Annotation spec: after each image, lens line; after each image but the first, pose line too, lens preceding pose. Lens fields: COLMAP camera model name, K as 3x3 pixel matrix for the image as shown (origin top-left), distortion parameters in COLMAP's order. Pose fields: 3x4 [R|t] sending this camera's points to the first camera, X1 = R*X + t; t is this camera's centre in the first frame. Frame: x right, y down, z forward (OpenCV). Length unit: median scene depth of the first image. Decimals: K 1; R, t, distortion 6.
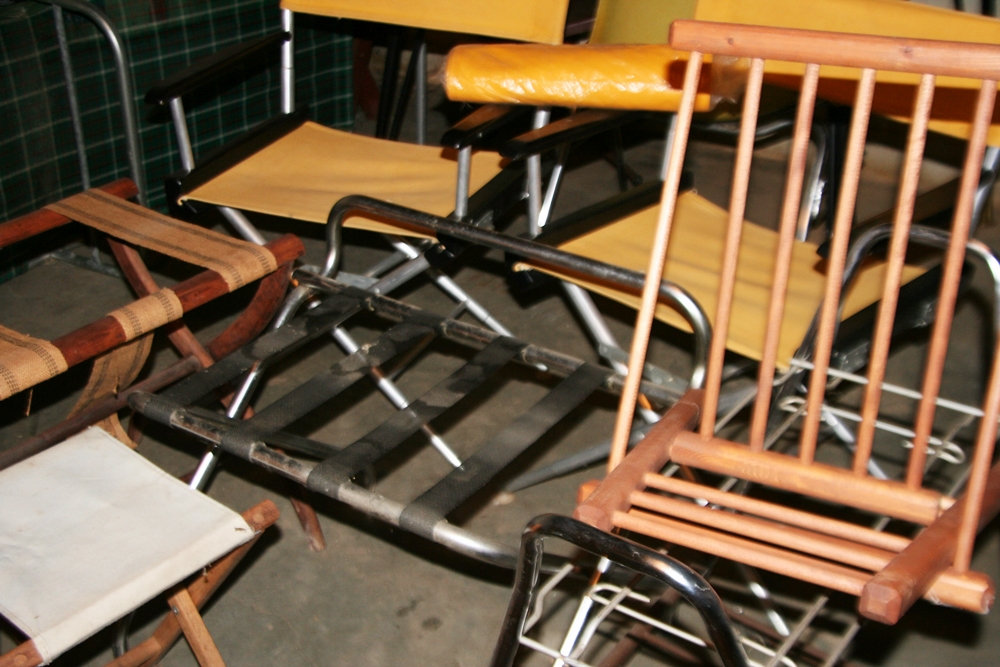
lens RADIAL K [[1330.0, 0, 501.7], [0, 1330.0, 327.2], [0, 0, 1]] dist [0.083138, 0.000000]
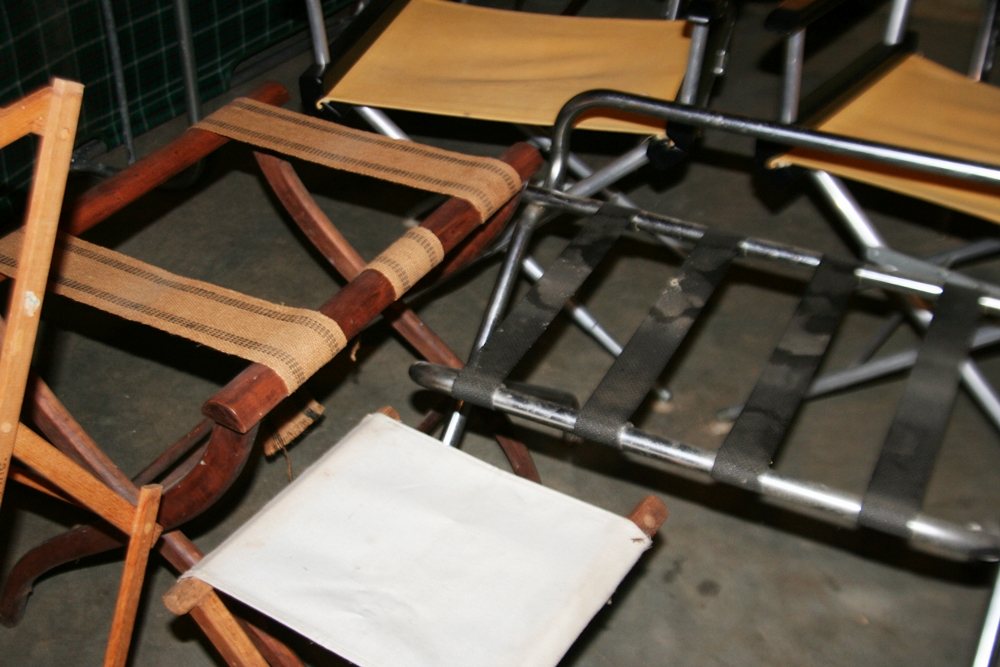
lens RADIAL K [[1330.0, 0, 502.4], [0, 1330.0, 305.5], [0, 0, 1]] dist [0.083138, 0.000000]
pose [[0.989794, -0.079563, 0.118231, -0.290884], [0.067539, 0.992444, 0.102439, -0.058606], [-0.125488, -0.093409, 0.987688, 0.201218]]
